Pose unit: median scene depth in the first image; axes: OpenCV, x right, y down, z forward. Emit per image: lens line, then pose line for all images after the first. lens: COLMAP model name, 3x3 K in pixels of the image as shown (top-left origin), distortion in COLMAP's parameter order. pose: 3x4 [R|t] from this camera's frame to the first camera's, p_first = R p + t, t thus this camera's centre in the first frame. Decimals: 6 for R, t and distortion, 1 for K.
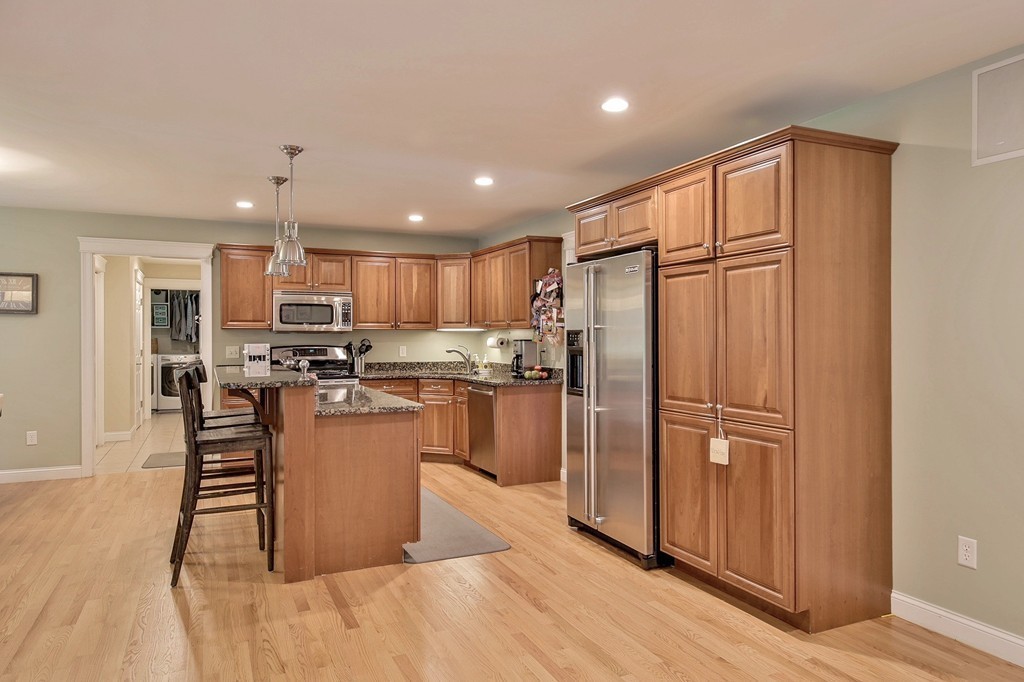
lens RADIAL K [[664.3, 0, 511.5], [0, 664.3, 339.7], [0, 0, 1]] dist [0.006640, 0.000847]
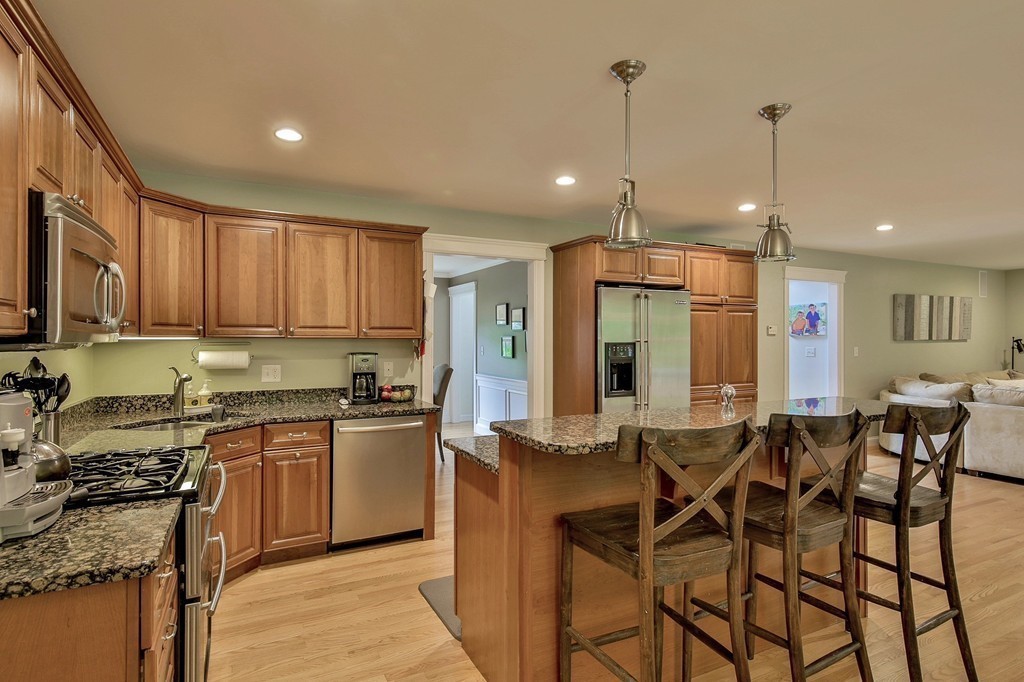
lens RADIAL K [[536.1, 0, 511.2], [0, 536.1, 336.0], [0, 0, 1]] dist [0.012803, -0.002298]
pose [[-0.026906, 0.006194, 0.999619, -0.554649], [0.003157, 0.999976, -0.006111, -0.013483], [-0.999633, 0.002991, -0.026925, 0.776606]]
